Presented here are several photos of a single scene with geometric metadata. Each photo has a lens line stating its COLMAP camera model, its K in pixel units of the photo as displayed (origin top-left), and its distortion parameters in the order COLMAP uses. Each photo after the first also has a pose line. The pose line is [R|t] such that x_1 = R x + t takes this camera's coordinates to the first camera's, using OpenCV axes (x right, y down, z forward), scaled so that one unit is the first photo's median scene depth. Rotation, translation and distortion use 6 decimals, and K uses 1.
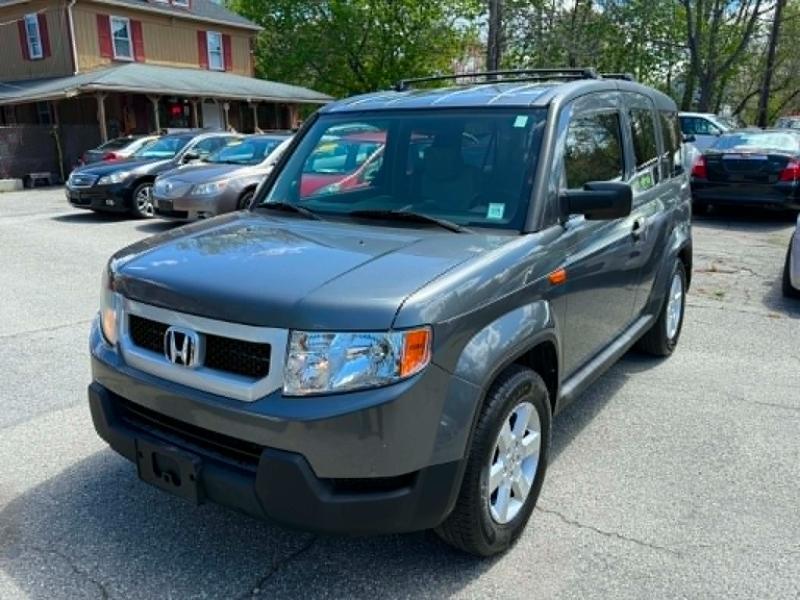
lens RADIAL K [[675.5, 0, 400.0], [0, 675.5, 300.0], [0, 0, 1]] dist [-0.000080, -0.001257]
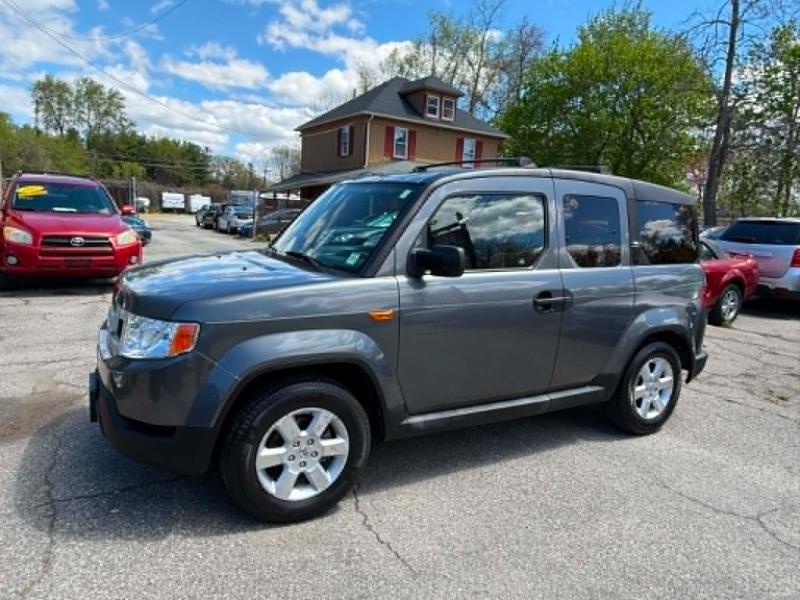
lens RADIAL K [[548.4, 0, 394.8], [0, 548.4, 296.4], [0, 0, 1]] dist [0.002695, 0.000948]
pose [[0.896282, 0.128147, -0.424566, 0.096610], [-0.170734, 0.983259, -0.063650, -0.002153], [0.409302, 0.129536, 0.903157, 0.013506]]
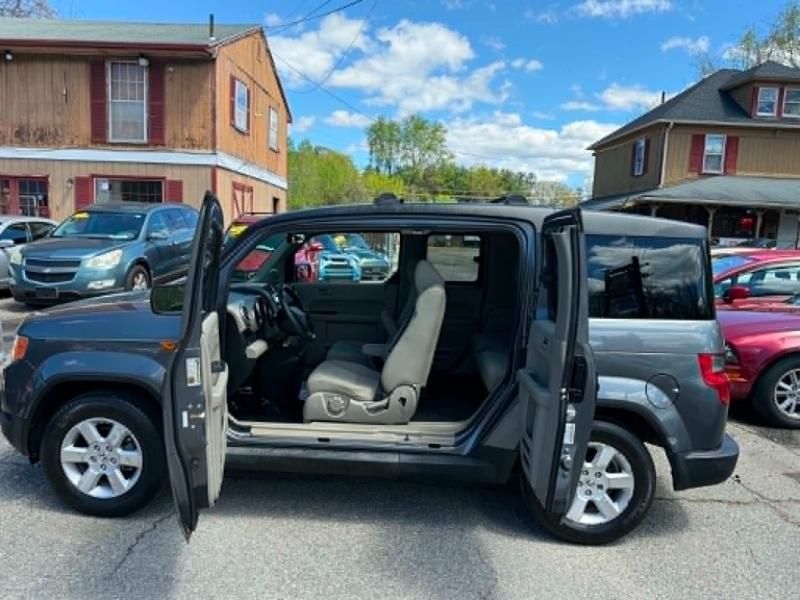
lens RADIAL K [[638.1, 0, 393.5], [0, 638.1, 301.6], [0, 0, 1]] dist [0.060605, -0.083502]
pose [[0.511421, 0.131862, -0.849153, 0.221280], [-0.250513, 0.968113, -0.000542, -0.033924], [0.822005, 0.213001, 0.528146, 0.094423]]
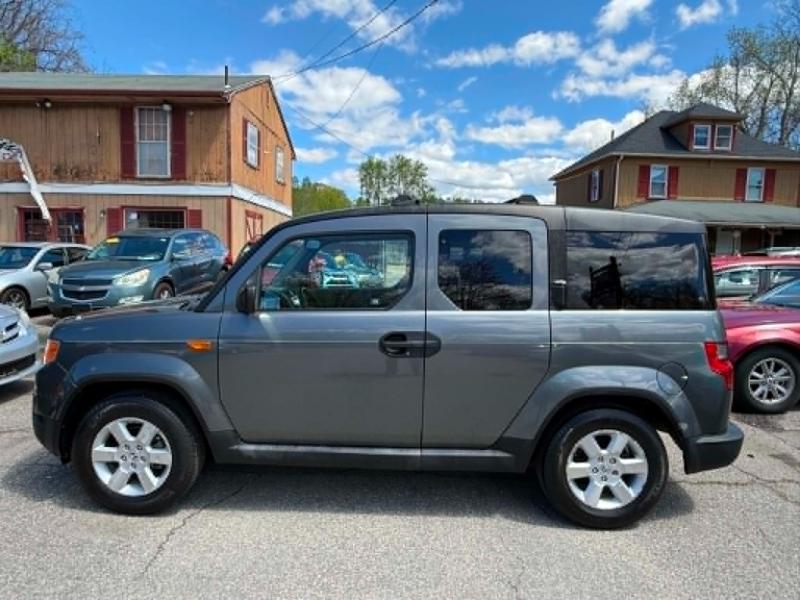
lens RADIAL K [[548.4, 0, 394.8], [0, 548.4, 296.4], [0, 0, 1]] dist [0.002695, 0.000948]
pose [[0.533030, 0.093014, -0.840968, 0.199728], [-0.231576, 0.972024, -0.039271, -0.026959], [0.813788, 0.215681, 0.539658, 0.098476]]
